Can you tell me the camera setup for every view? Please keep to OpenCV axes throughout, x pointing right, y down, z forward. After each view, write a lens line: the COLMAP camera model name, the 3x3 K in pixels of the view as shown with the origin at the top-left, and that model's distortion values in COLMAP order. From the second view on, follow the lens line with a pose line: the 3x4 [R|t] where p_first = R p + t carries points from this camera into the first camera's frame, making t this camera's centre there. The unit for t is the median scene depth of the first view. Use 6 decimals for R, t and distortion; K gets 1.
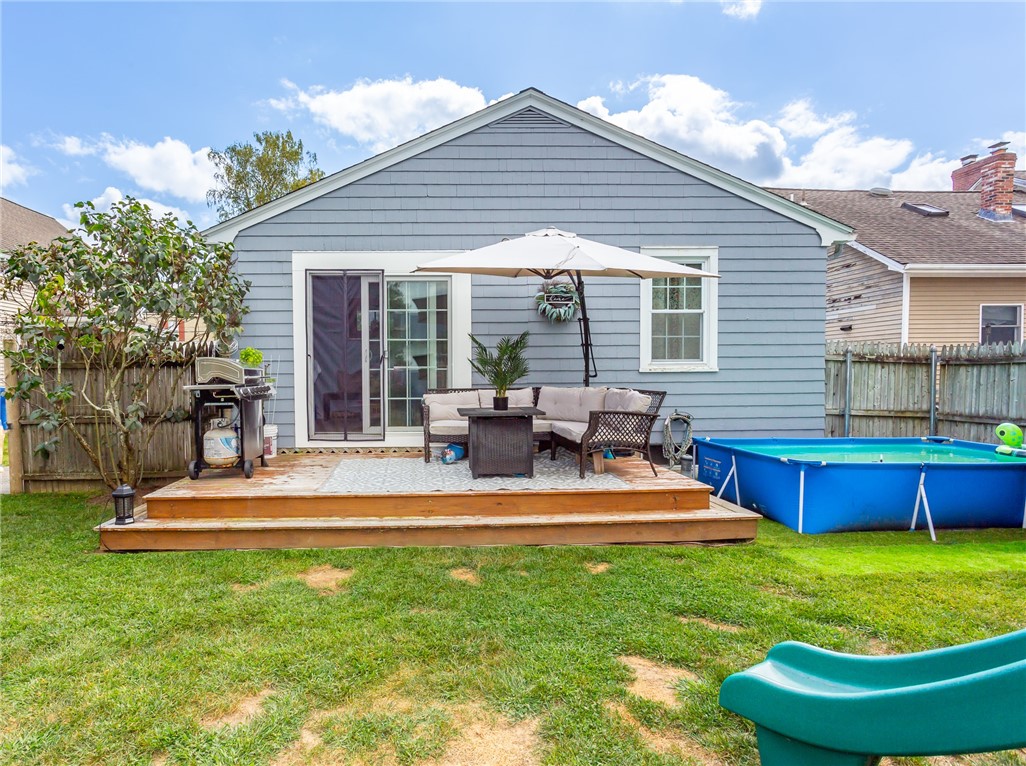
lens RADIAL K [[554.3, 0, 510.4], [0, 554.3, 390.1], [0, 0, 1]] dist [0.001195, 0.006957]
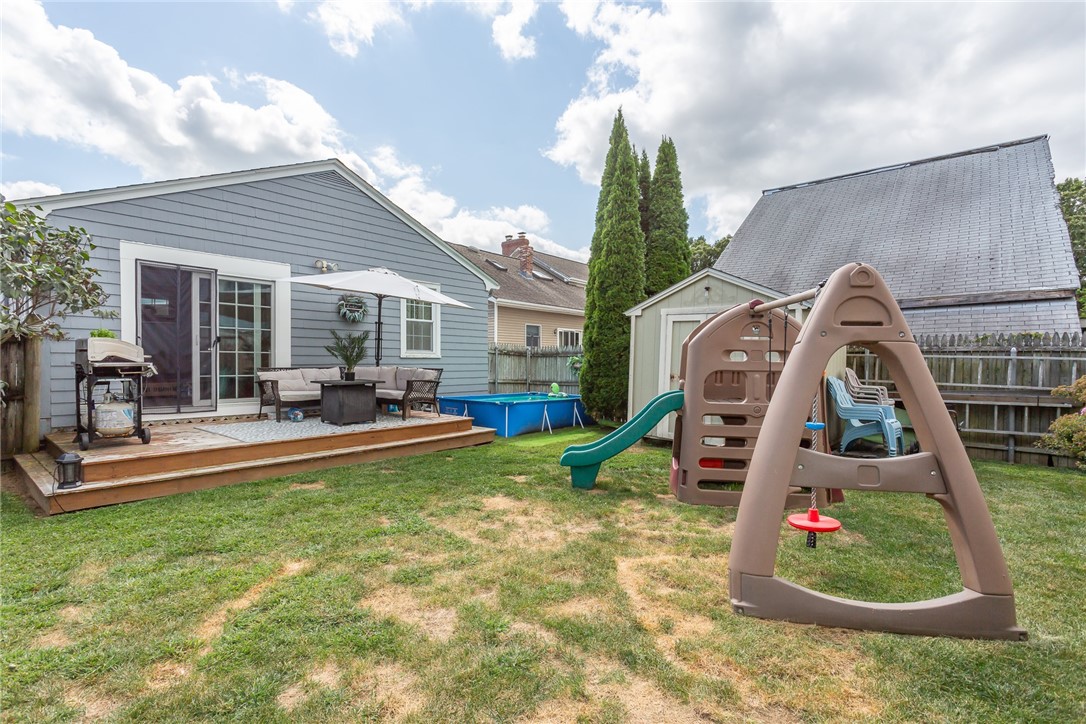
lens RADIAL K [[531.7, 0, 540.0], [0, 531.7, 357.2], [0, 0, 1]] dist [0.010605, -0.002947]
pose [[0.665318, 0.017166, 0.746363, -0.629505], [0.005883, 0.999584, -0.028233, 0.011558], [-0.746537, 0.023175, 0.664940, -0.299272]]
